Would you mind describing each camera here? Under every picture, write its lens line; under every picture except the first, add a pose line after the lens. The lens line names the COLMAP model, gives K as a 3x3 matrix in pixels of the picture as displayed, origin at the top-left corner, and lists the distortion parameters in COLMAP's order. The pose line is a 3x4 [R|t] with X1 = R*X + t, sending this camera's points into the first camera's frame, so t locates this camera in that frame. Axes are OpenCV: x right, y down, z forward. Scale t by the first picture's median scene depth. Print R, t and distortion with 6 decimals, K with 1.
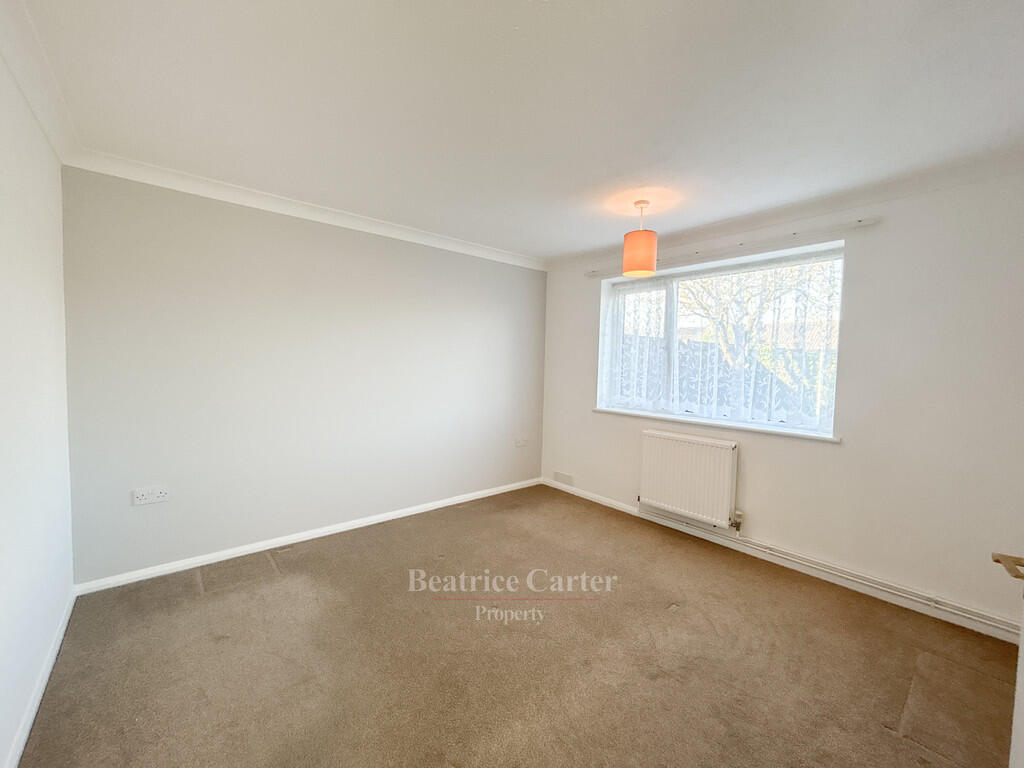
lens RADIAL K [[418.9, 0, 520.1], [0, 418.9, 390.1], [0, 0, 1]] dist [-0.003148, -0.000440]
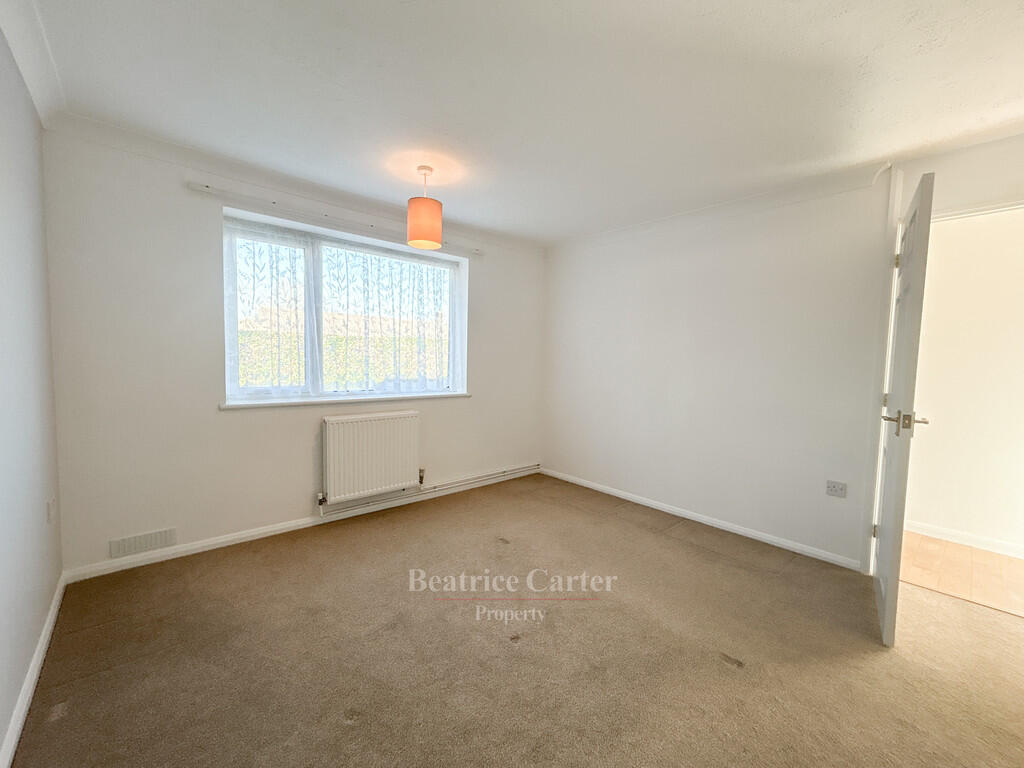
lens RADIAL K [[418.9, 0, 520.5], [0, 418.9, 379.8], [0, 0, 1]] dist [-0.003148, -0.000440]
pose [[-0.030338, -0.095545, 0.994963, -0.580098], [0.024013, 0.995064, 0.096287, -0.057577], [-0.999251, 0.026813, -0.027894, 0.679959]]
